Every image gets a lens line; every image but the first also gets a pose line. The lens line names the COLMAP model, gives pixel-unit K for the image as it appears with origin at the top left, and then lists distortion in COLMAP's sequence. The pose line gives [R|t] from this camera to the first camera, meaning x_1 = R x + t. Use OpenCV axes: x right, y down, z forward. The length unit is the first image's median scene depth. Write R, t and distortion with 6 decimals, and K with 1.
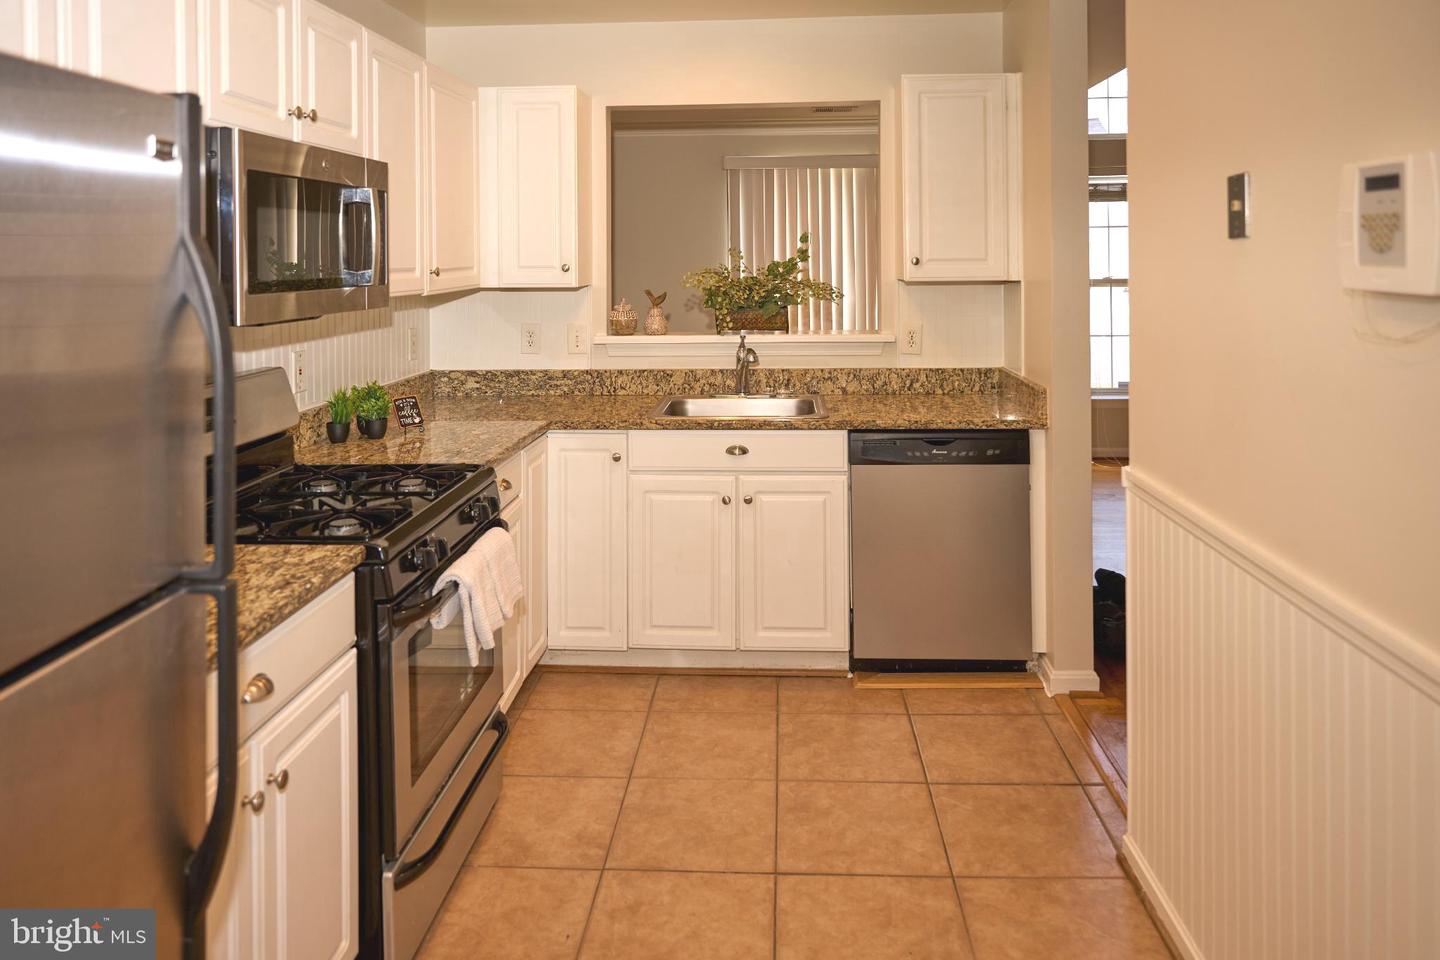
lens RADIAL K [[977.1, 0, 716.0], [0, 977.1, 450.8], [0, 0, 1]] dist [0.001797, 0.006365]
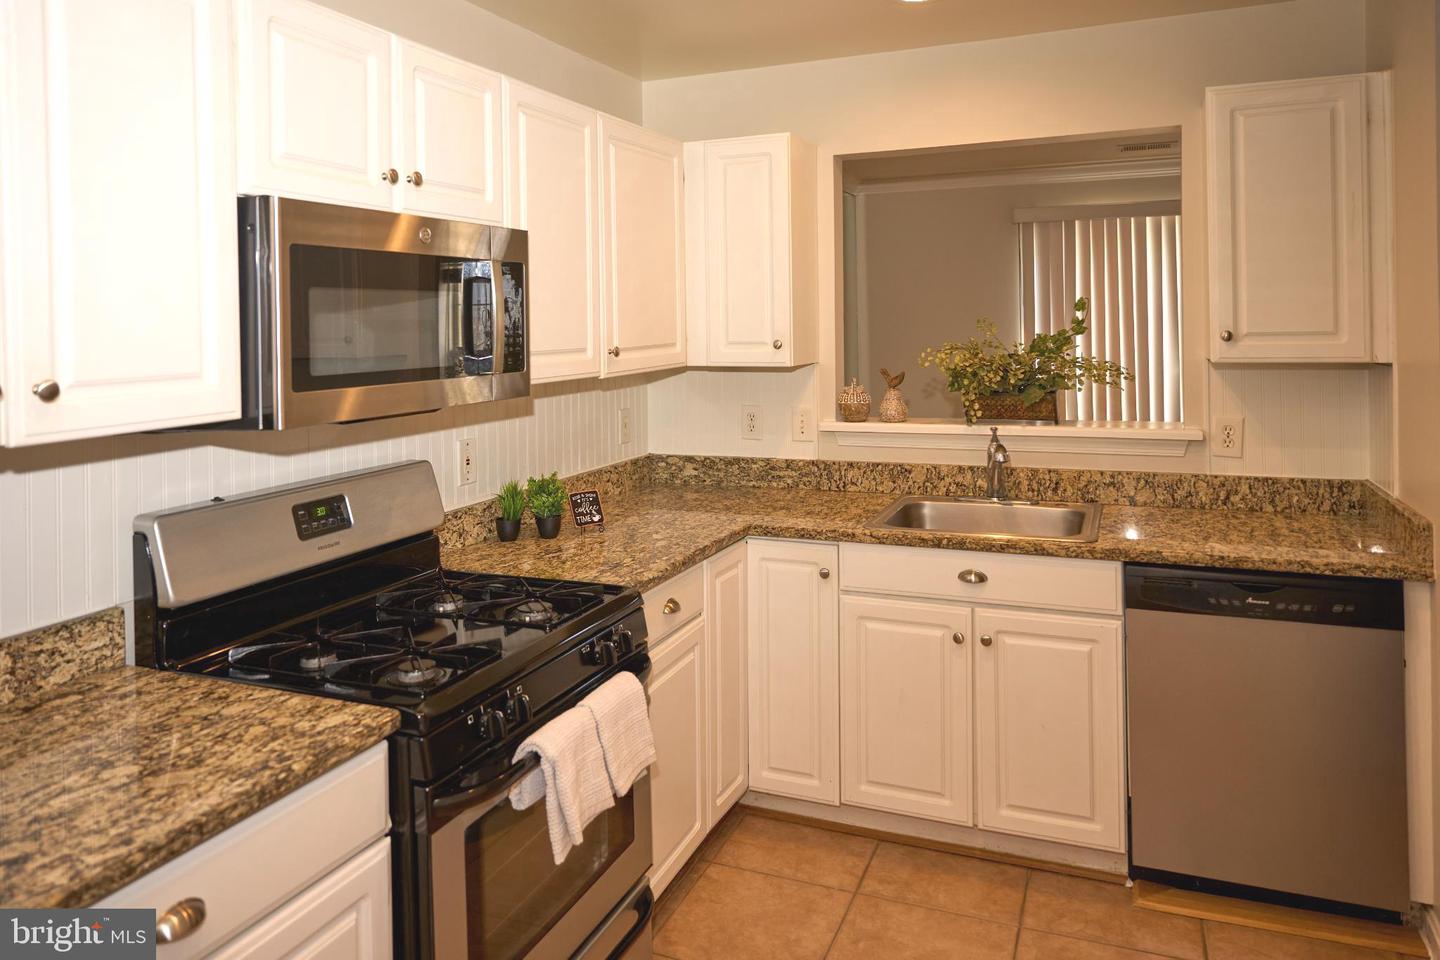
lens RADIAL K [[1011.9, 0, 721.3], [0, 1011.9, 448.7], [0, 0, 1]] dist [-0.000110, 0.002891]
pose [[0.952403, 0.028863, -0.303472, 0.068894], [-0.049414, 0.996959, -0.060256, -0.041174], [0.300810, 0.072383, 0.950933, 0.155066]]
